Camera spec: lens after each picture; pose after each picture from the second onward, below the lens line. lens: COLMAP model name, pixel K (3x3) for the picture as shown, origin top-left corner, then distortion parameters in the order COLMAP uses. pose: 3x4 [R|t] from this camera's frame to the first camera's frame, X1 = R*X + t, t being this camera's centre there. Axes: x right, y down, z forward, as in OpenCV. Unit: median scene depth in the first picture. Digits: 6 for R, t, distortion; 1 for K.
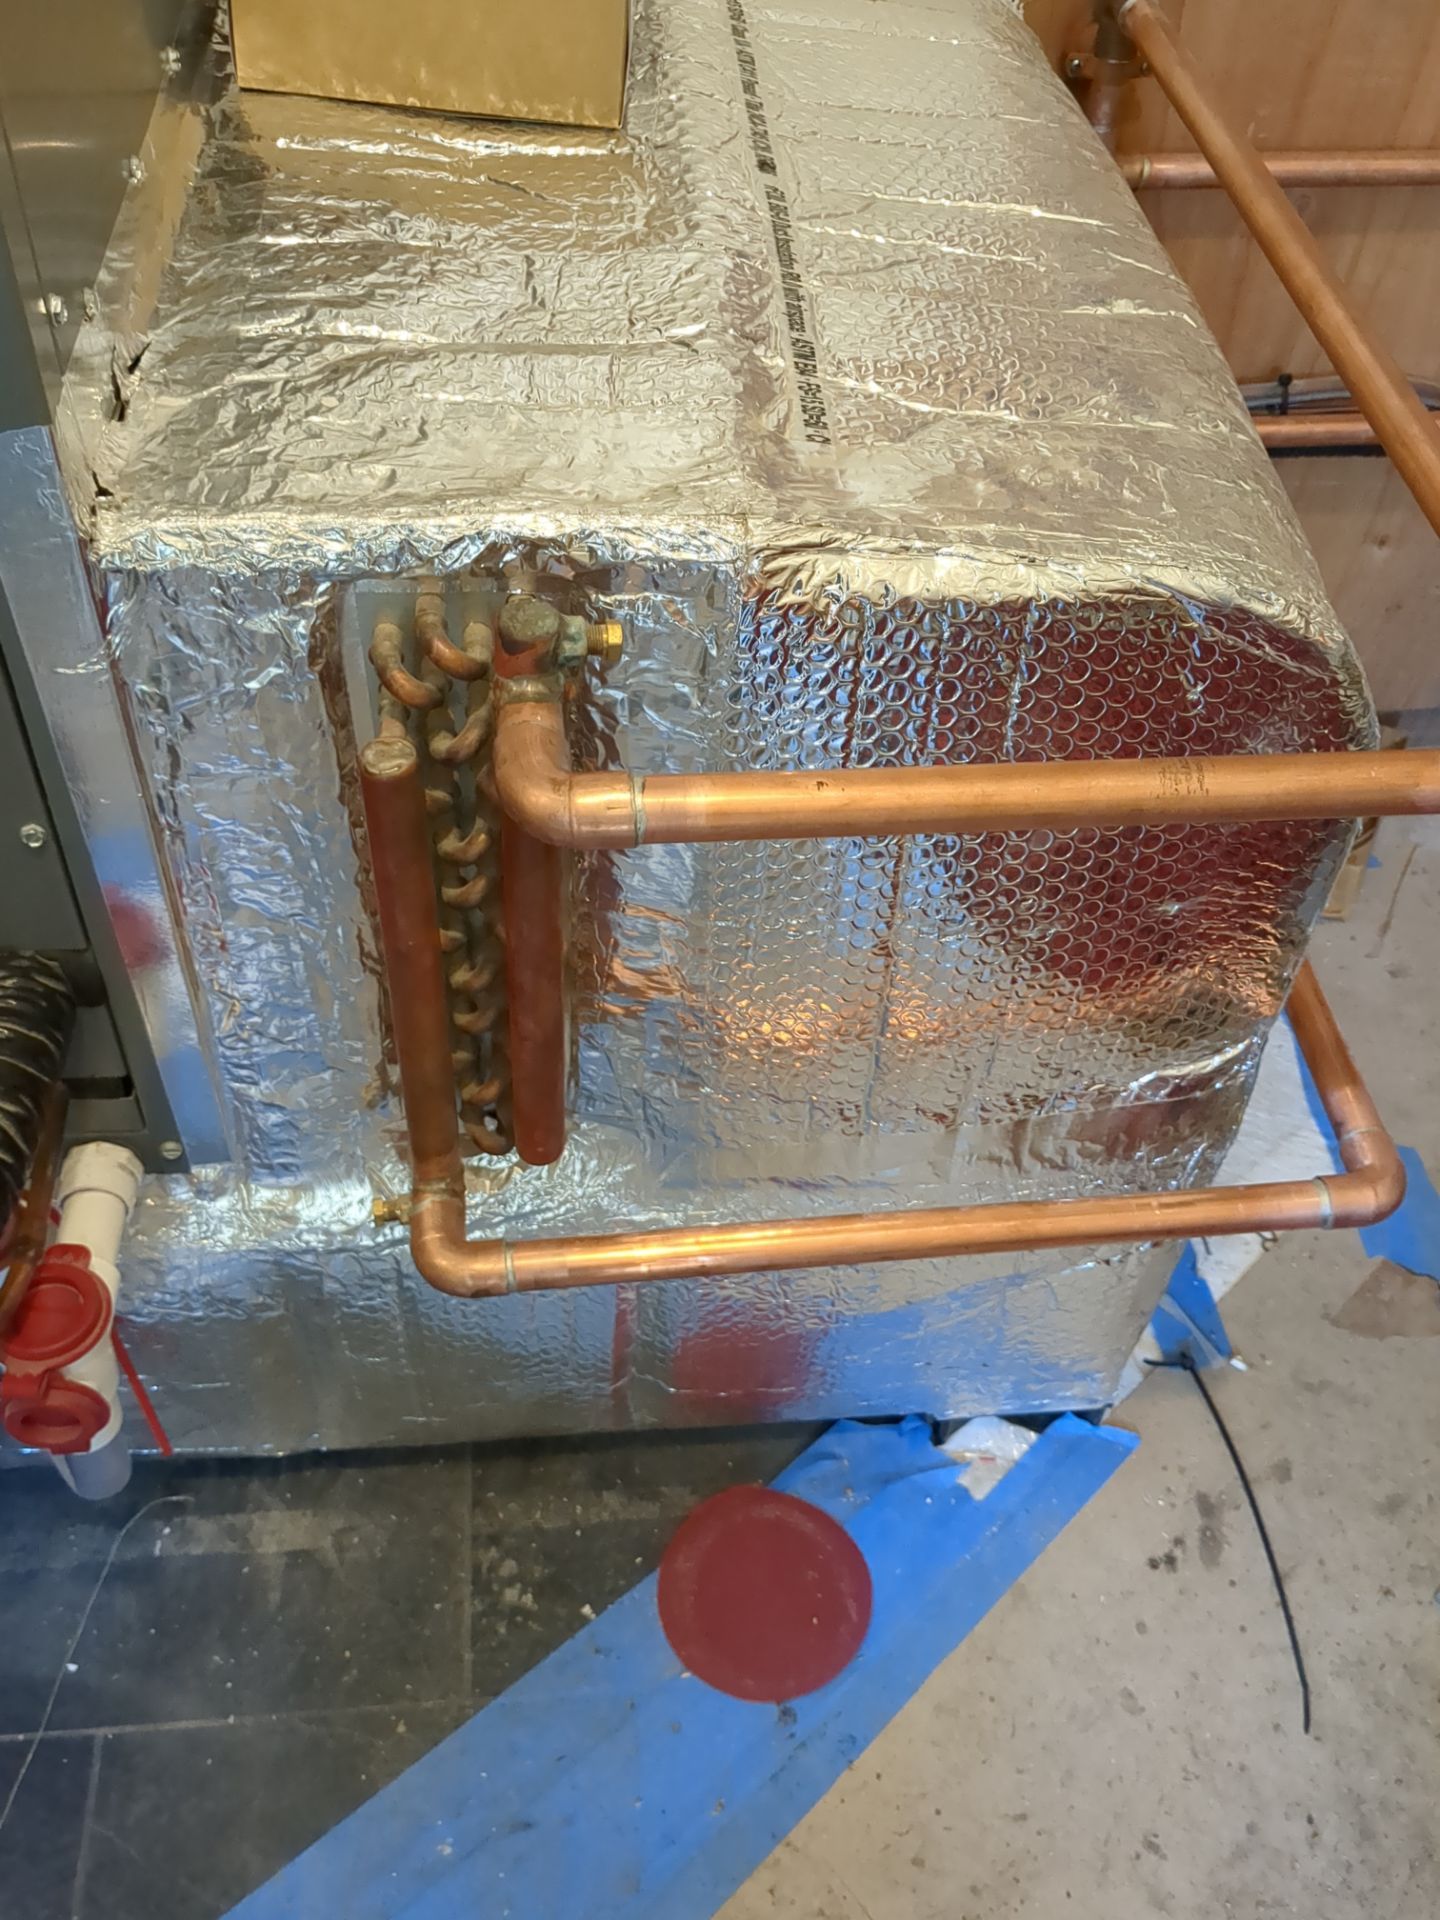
lens RADIAL K [[1783.0, 0, 720.0], [0, 1783.0, 960.0], [0, 0, 1]] dist [0.058732, -0.093422]
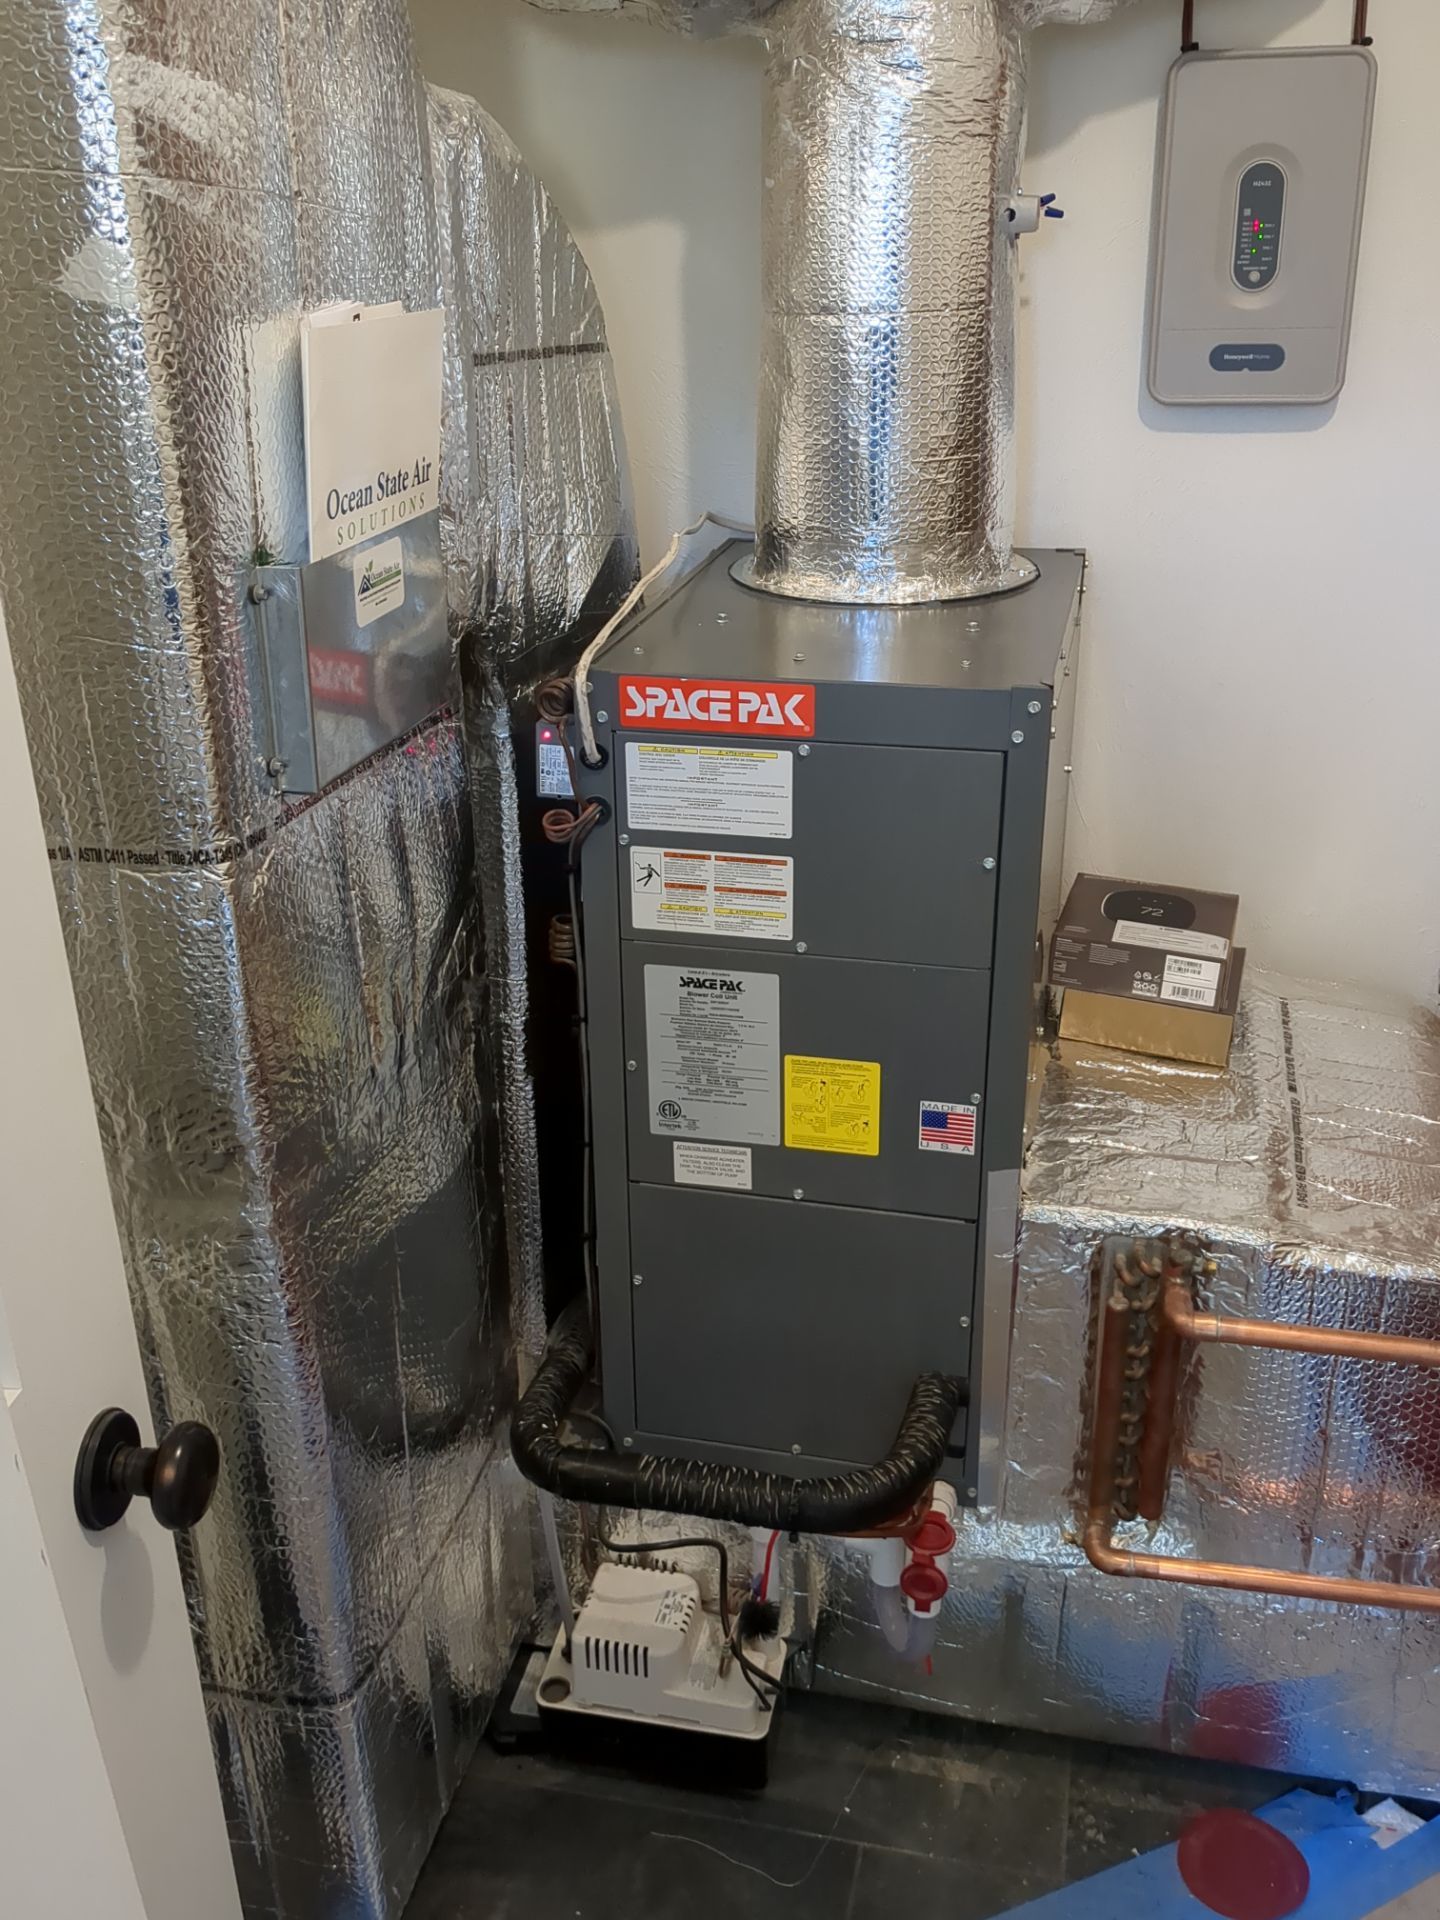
lens RADIAL K [[1783.0, 0, 720.0], [0, 1783.0, 960.0], [0, 0, 1]] dist [0.058732, -0.093422]
pose [[0.950000, 0.070250, -0.304246, 0.019188], [-0.185350, 0.911002, -0.368403, 0.435162], [0.251289, 0.406374, 0.878472, -1.429488]]
